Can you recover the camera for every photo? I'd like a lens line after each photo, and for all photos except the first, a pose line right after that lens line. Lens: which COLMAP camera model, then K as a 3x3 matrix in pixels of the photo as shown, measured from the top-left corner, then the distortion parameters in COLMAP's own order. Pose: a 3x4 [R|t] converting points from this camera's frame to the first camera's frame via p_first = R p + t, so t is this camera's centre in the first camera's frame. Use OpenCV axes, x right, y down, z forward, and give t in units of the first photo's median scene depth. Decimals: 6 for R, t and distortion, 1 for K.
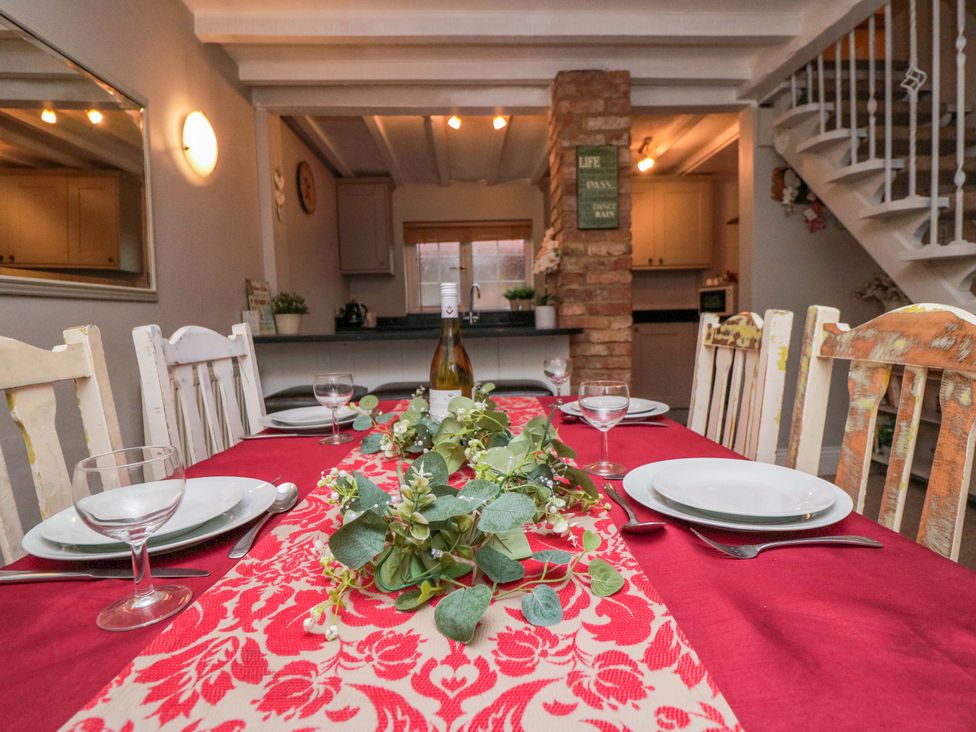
lens RADIAL K [[511.4, 0, 495.2], [0, 511.4, 359.4], [0, 0, 1]] dist [0.002834, -0.012383]
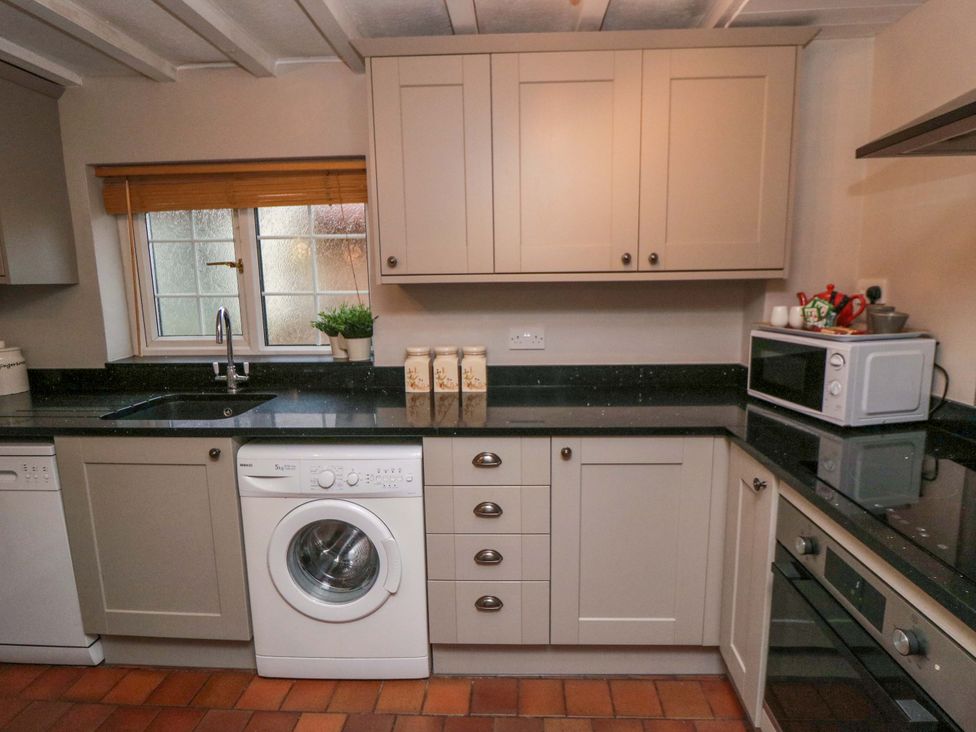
lens RADIAL K [[511.4, 0, 495.2], [0, 511.4, 359.4], [0, 0, 1]] dist [0.002834, -0.012383]
pose [[0.995992, 0.024910, -0.085907, 0.410608], [-0.017454, 0.996101, 0.086475, -0.254932], [0.087727, -0.084629, 0.992543, 1.021009]]
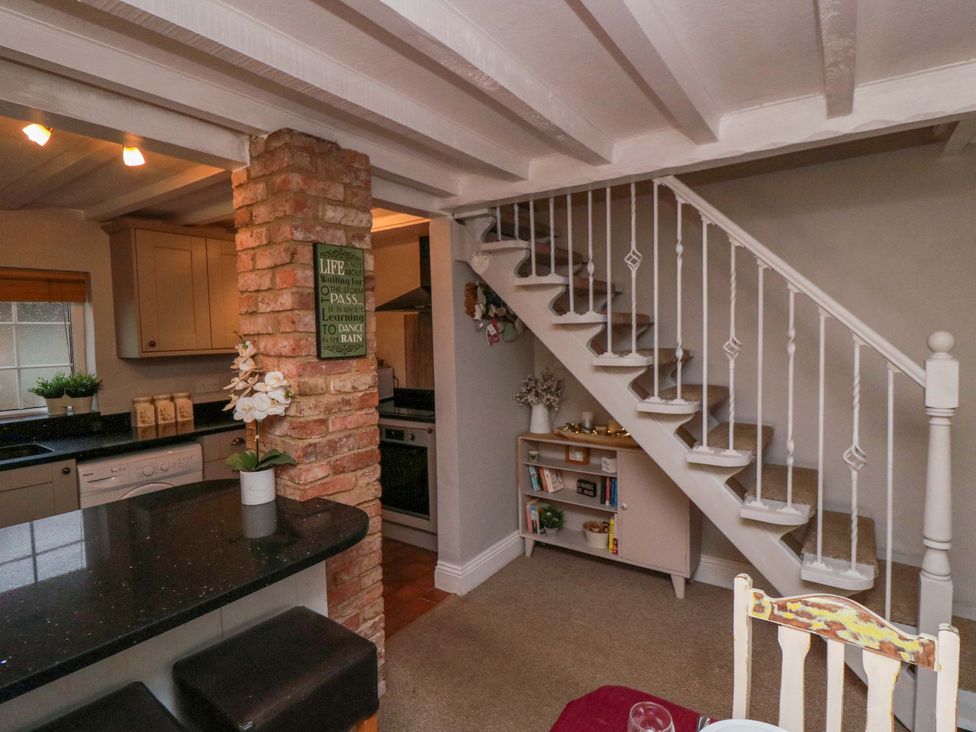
lens RADIAL K [[511.4, 0, 495.2], [0, 511.4, 359.4], [0, 0, 1]] dist [0.002834, -0.012383]
pose [[0.601317, -0.033968, 0.798288, -0.248585], [0.064803, 0.997878, -0.006353, -0.230266], [-0.796379, 0.055552, 0.602242, 0.381182]]
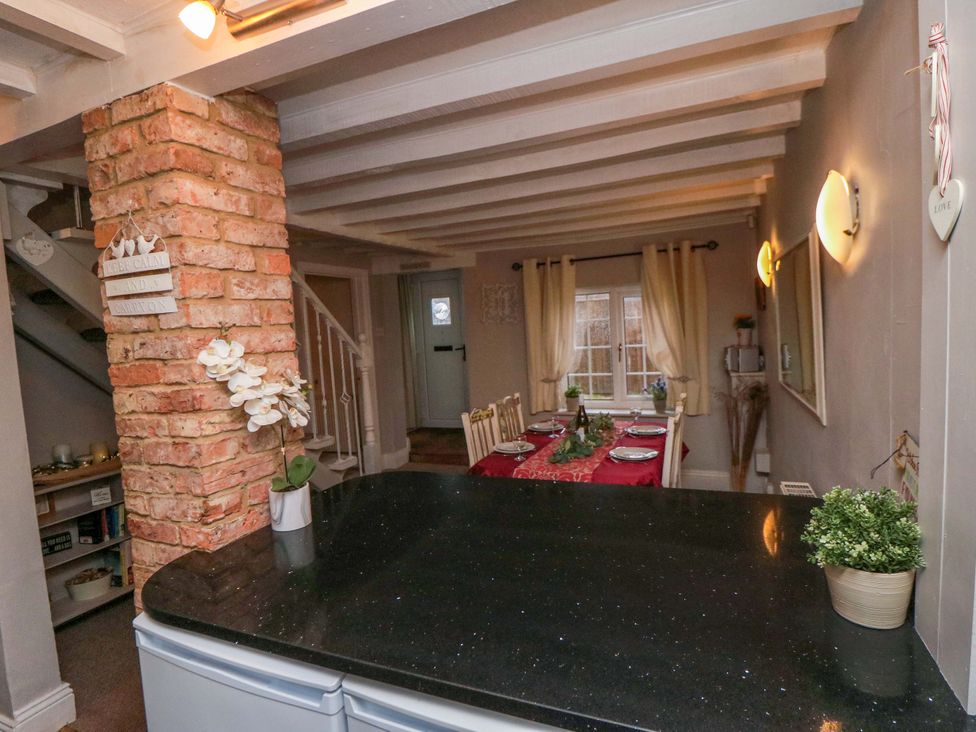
lens RADIAL K [[511.4, 0, 495.2], [0, 511.4, 359.4], [0, 0, 1]] dist [0.002834, -0.012383]
pose [[-0.898264, 0.046670, 0.436970, -0.358112], [0.109110, 0.986894, 0.118890, -0.291269], [-0.425695, 0.154473, -0.891584, 1.436810]]
